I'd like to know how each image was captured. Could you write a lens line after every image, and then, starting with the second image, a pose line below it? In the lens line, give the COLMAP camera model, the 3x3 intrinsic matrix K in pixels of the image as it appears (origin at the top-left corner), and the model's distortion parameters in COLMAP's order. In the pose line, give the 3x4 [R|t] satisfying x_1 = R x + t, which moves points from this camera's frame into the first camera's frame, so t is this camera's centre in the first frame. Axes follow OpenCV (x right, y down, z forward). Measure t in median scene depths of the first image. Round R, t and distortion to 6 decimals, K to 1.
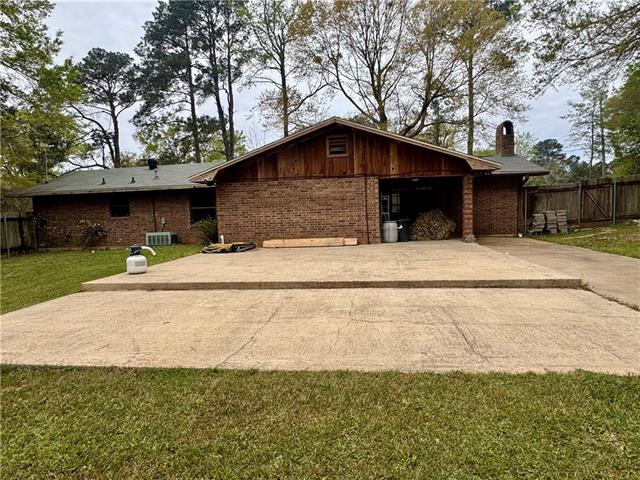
lens RADIAL K [[379.8, 0, 320.8], [0, 379.8, 240.7], [0, 0, 1]] dist [-0.003339, 0.000638]
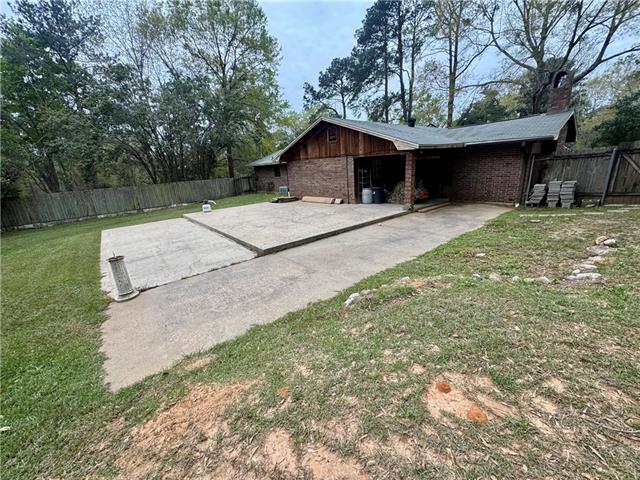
lens RADIAL K [[255.1, 0, 318.6], [0, 255.1, 240.1], [0, 0, 1]] dist [-0.004545, 0.000817]
pose [[0.738711, 0.177978, -0.650099, 0.687116], [-0.018662, 0.969539, 0.244226, -0.091099], [0.673764, -0.168281, 0.719531, 0.178566]]
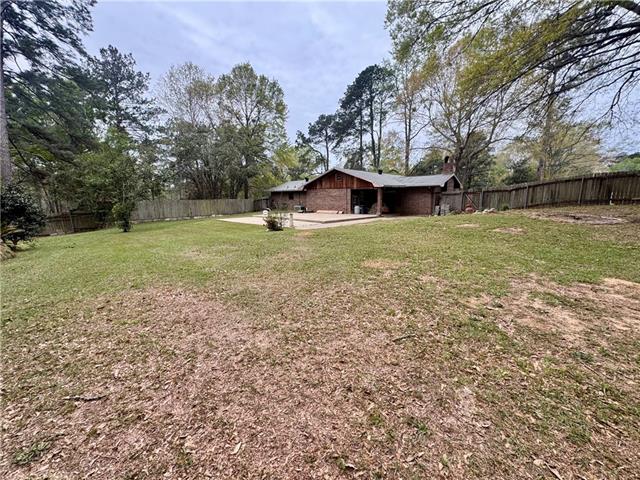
lens RADIAL K [[255.1, 0, 321.0], [0, 255.1, 239.8], [0, 0, 1]] dist [-0.004545, 0.000817]
pose [[0.808966, 0.126944, -0.573985, 0.997356], [-0.070870, 0.990344, 0.119145, -0.011055], [0.583568, -0.055707, 0.810151, -0.547588]]
